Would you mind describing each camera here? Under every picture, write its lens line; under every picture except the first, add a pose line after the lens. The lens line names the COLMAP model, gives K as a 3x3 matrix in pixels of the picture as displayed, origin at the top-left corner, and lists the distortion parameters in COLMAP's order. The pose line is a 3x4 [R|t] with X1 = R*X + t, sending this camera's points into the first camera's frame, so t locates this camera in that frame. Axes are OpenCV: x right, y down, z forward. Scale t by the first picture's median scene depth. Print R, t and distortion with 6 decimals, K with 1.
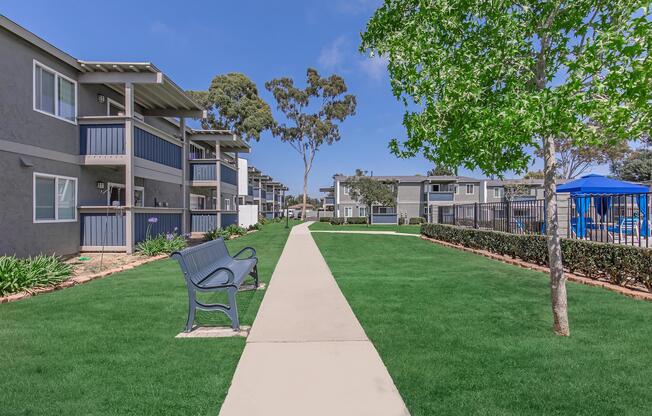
lens RADIAL K [[299.9, 0, 335.9], [0, 299.9, 208.5], [0, 0, 1]] dist [0.000736, 0.000143]
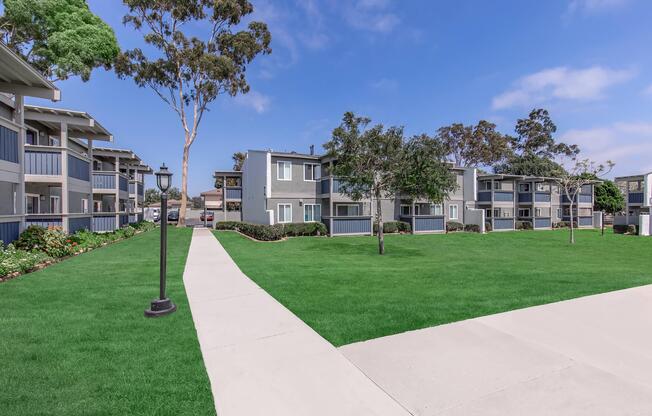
lens RADIAL K [[265.6, 0, 326.2], [0, 265.6, 216.5], [0, 0, 1]] dist [-0.000635, -0.000176]
pose [[0.934020, -0.003468, 0.357203, -0.009114], [-0.001009, 0.999923, 0.012346, 0.003411], [-0.357218, -0.011892, 0.933945, 0.128814]]
